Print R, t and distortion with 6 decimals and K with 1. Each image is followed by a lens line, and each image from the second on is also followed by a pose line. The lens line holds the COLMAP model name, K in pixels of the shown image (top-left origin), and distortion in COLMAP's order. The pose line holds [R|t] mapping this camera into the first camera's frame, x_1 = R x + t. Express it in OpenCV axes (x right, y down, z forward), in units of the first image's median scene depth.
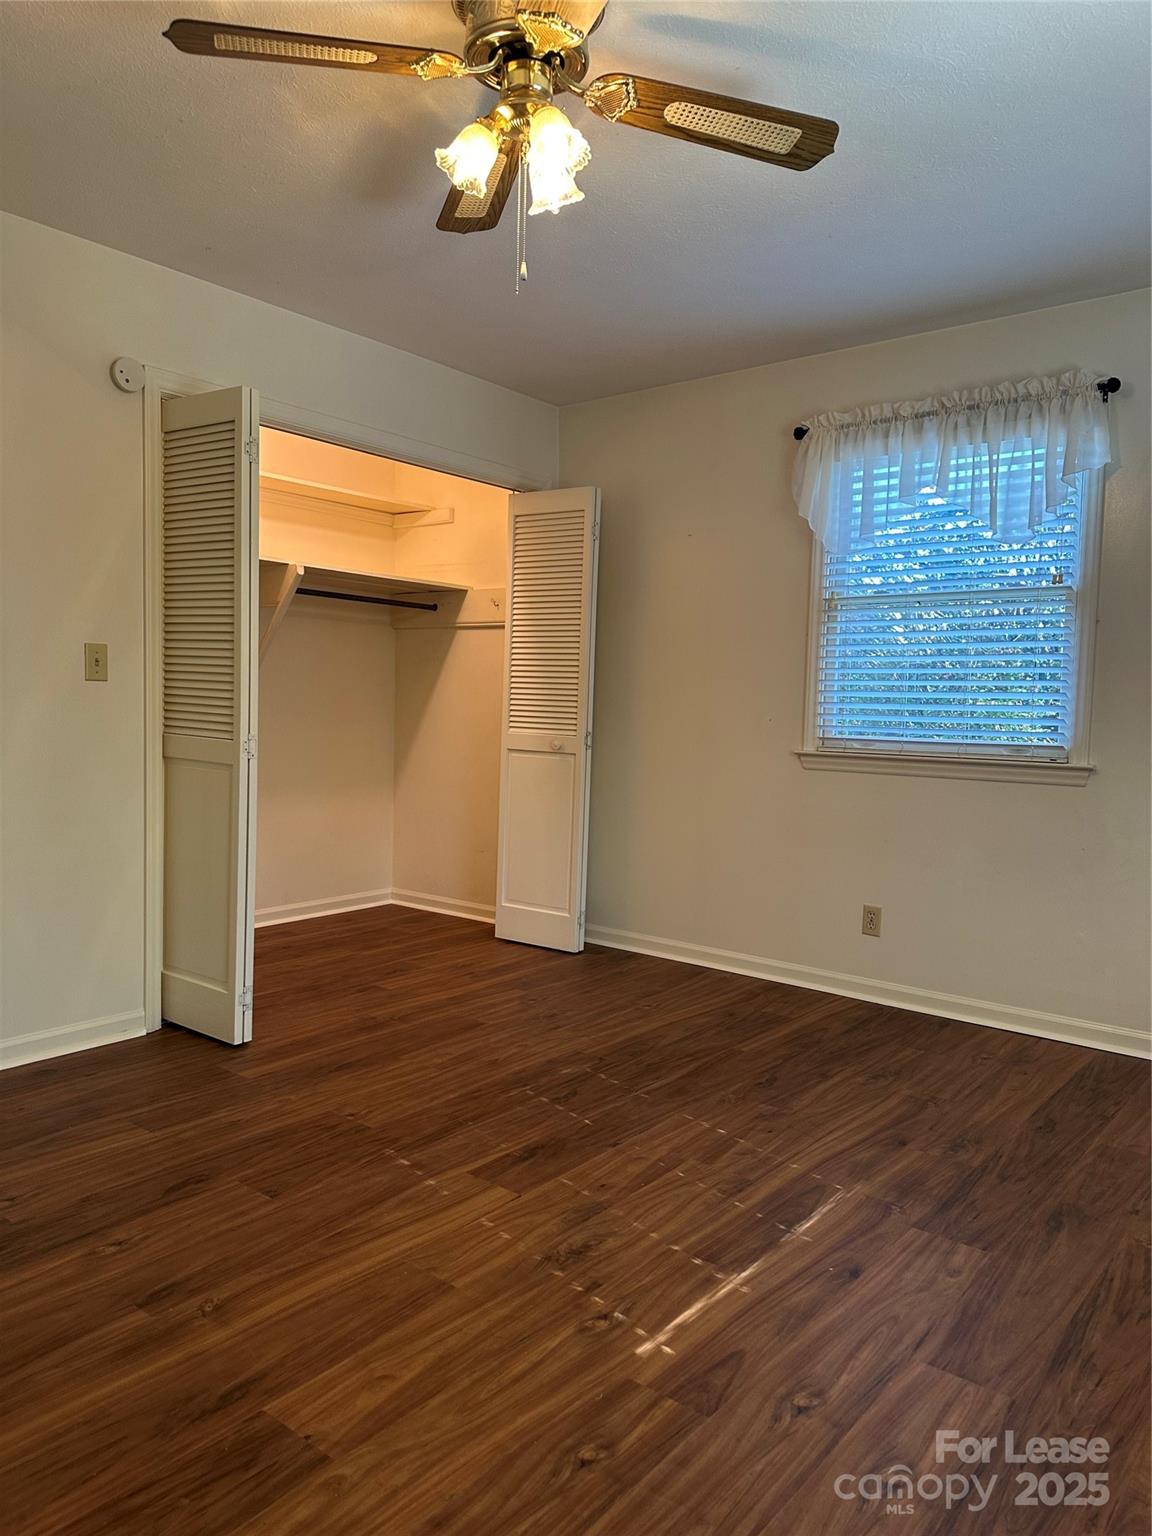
lens RADIAL K [[1052.8, 0, 569.1], [0, 1052.8, 771.0], [0, 0, 1]] dist [0.126409, -0.224655]
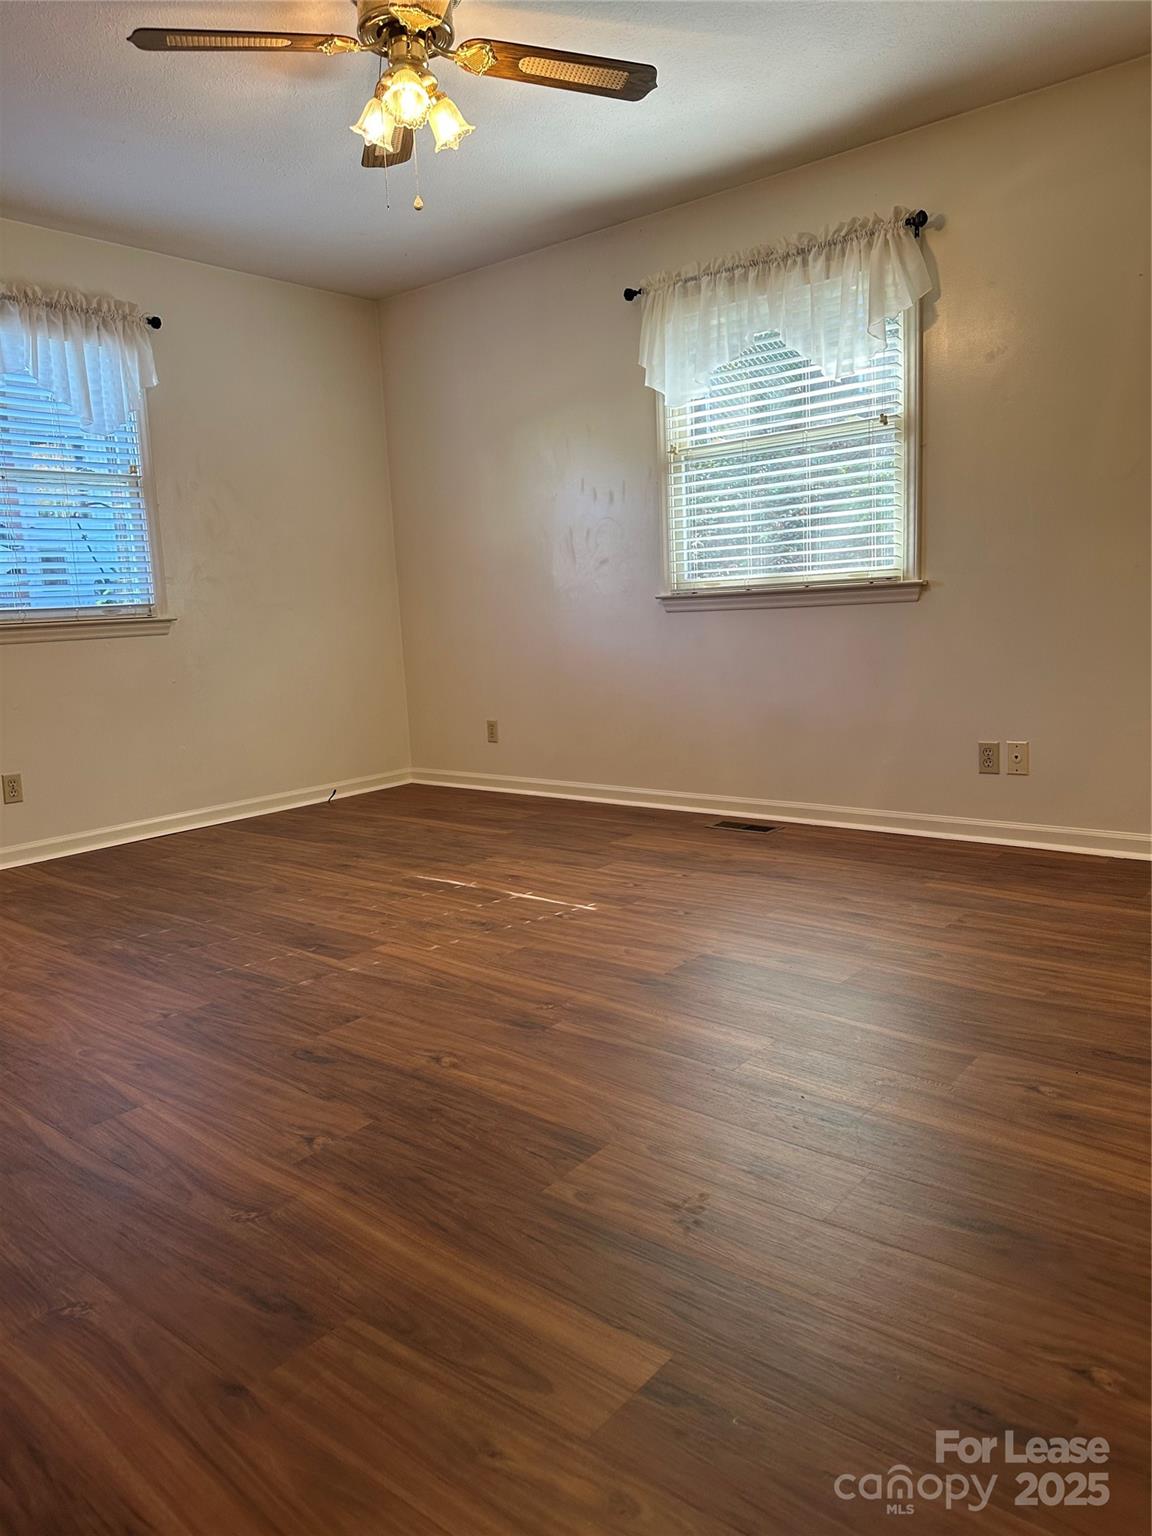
lens RADIAL K [[1052.8, 0, 569.1], [0, 1052.8, 771.0], [0, 0, 1]] dist [0.126409, -0.224655]
pose [[0.027630, -0.185238, 0.982305, -1.235191], [0.113601, 0.976896, 0.181023, -0.005031], [-0.993142, 0.106590, 0.048035, 0.707532]]
